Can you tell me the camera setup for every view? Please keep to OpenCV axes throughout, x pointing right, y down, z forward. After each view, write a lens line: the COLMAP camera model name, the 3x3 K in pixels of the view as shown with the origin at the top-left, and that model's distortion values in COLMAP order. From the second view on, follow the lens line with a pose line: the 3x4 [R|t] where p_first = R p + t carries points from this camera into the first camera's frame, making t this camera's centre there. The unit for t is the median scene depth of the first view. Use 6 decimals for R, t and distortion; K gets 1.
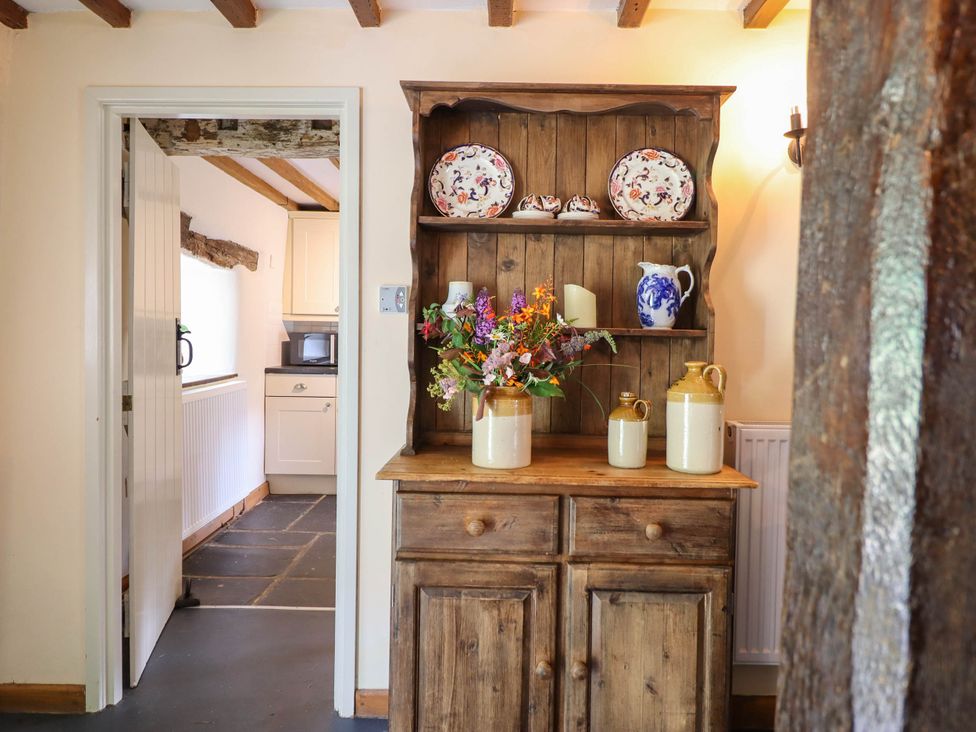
lens RADIAL K [[643.3, 0, 493.4], [0, 643.3, 355.9], [0, 0, 1]] dist [0.006087, -0.014837]
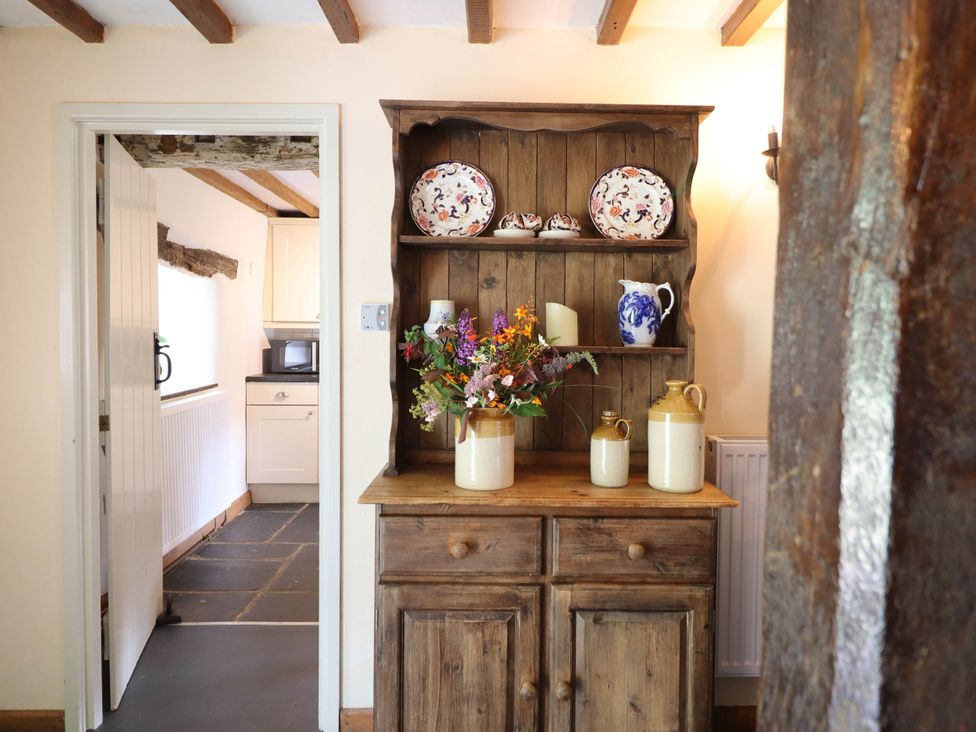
lens RADIAL K [[643.3, 0, 493.4], [0, 643.3, 355.9], [0, 0, 1]] dist [0.006087, -0.014837]
pose [[0.999634, -0.008300, 0.025744, 0.002396], [0.008212, 0.999960, 0.003523, -0.036583], [-0.025772, -0.003310, 0.999662, 0.000115]]
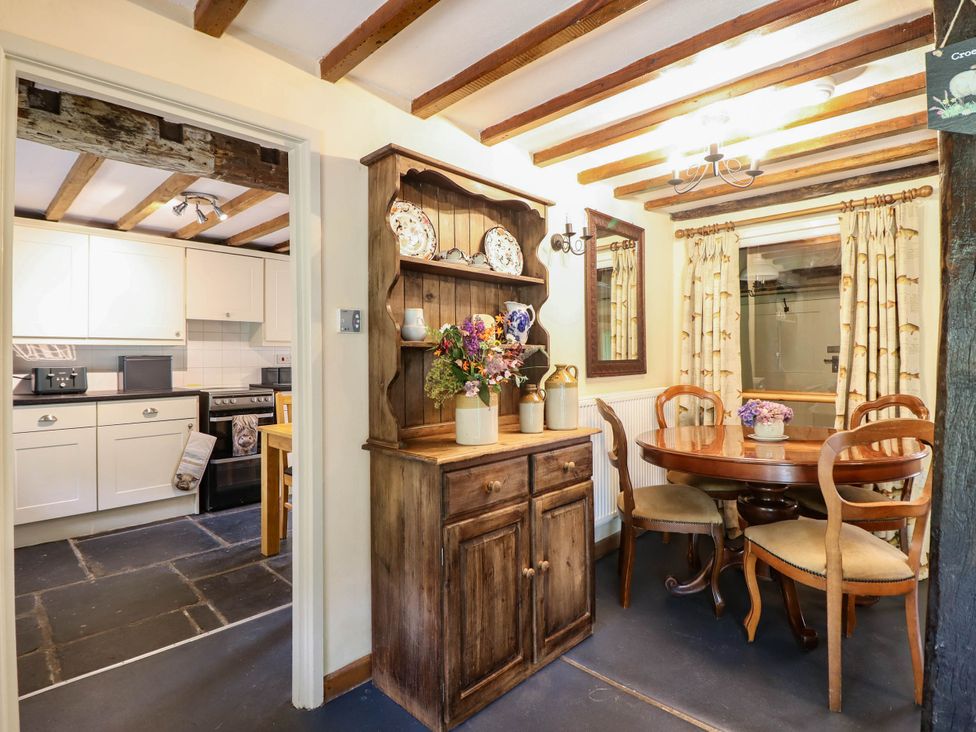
lens RADIAL K [[518.6, 0, 490.3], [0, 518.6, 358.1], [0, 0, 1]] dist [0.001147, -0.012430]
pose [[0.680746, -0.022803, 0.732164, -0.810687], [0.043364, 0.999017, -0.009204, -0.001373], [-0.731235, 0.038016, 0.681066, 0.221859]]
